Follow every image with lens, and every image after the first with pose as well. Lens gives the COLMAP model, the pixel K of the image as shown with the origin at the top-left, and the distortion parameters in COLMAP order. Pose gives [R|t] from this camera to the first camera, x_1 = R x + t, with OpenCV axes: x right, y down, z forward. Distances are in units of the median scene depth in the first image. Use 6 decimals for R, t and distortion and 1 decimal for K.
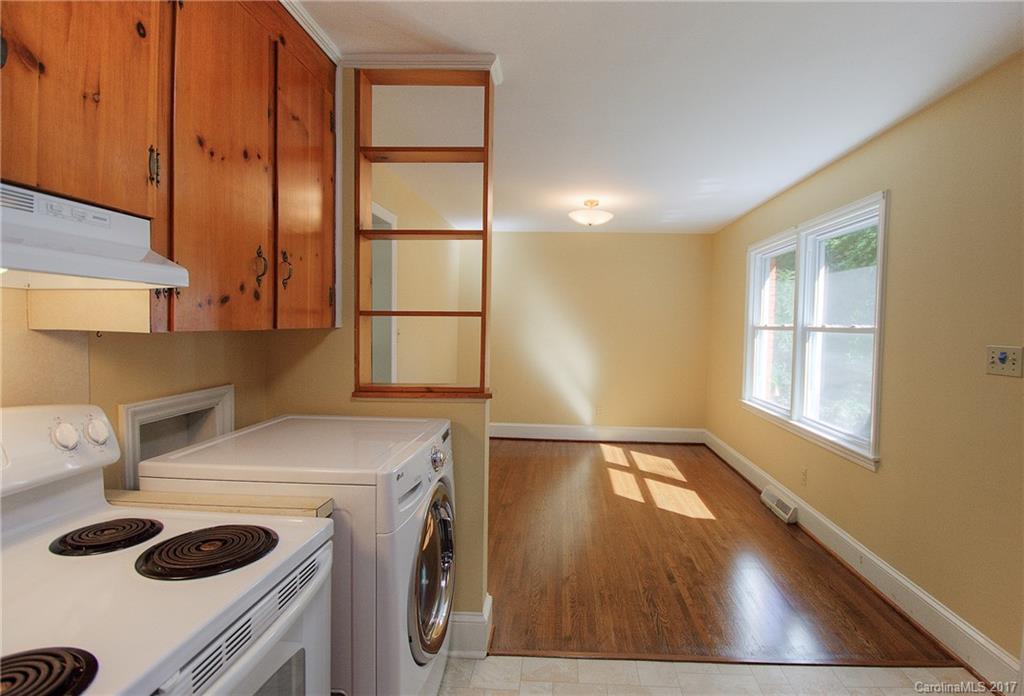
lens RADIAL K [[576.0, 0, 513.8], [0, 576.0, 350.9], [0, 0, 1]] dist [0.022641, 0.000976]
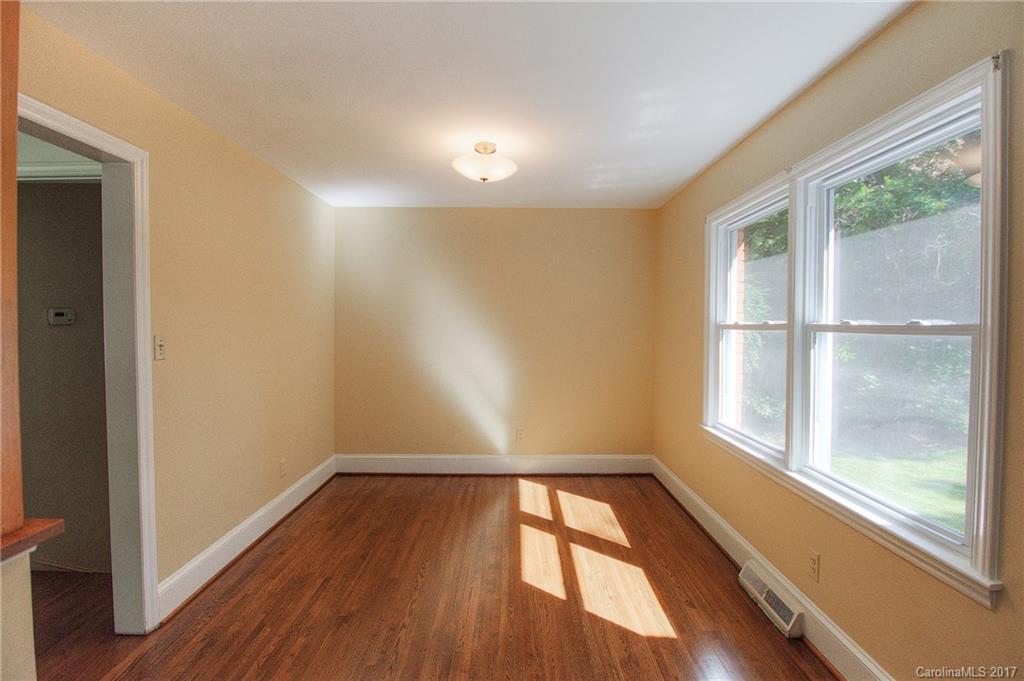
lens RADIAL K [[458.3, 0, 509.4], [0, 458.3, 332.3], [0, 0, 1]] dist [-0.006562, -0.010961]
pose [[0.999303, -0.013566, 0.034780, 0.144991], [0.014601, 0.999453, -0.029666, -0.021259], [-0.034359, 0.030153, 0.998955, 0.471425]]
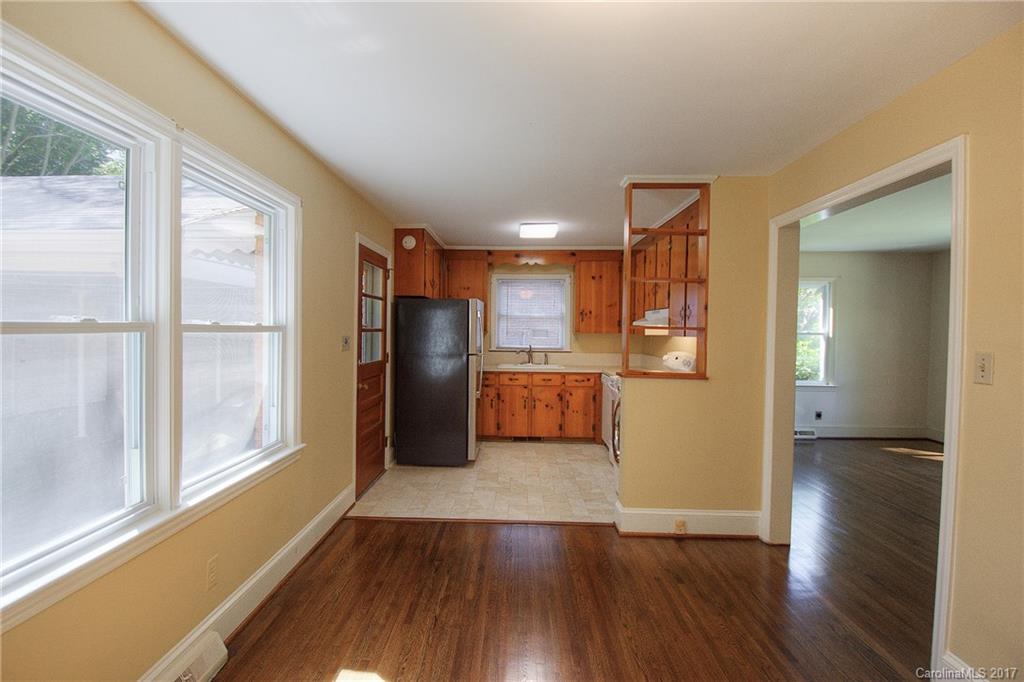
lens RADIAL K [[458.3, 0, 507.8], [0, 458.3, 336.6], [0, 0, 1]] dist [-0.006562, -0.010961]
pose [[-0.999129, -0.030349, -0.028643, 0.201216], [-0.032082, 0.997554, 0.062102, -0.067498], [0.026688, 0.062967, -0.997659, 1.458981]]
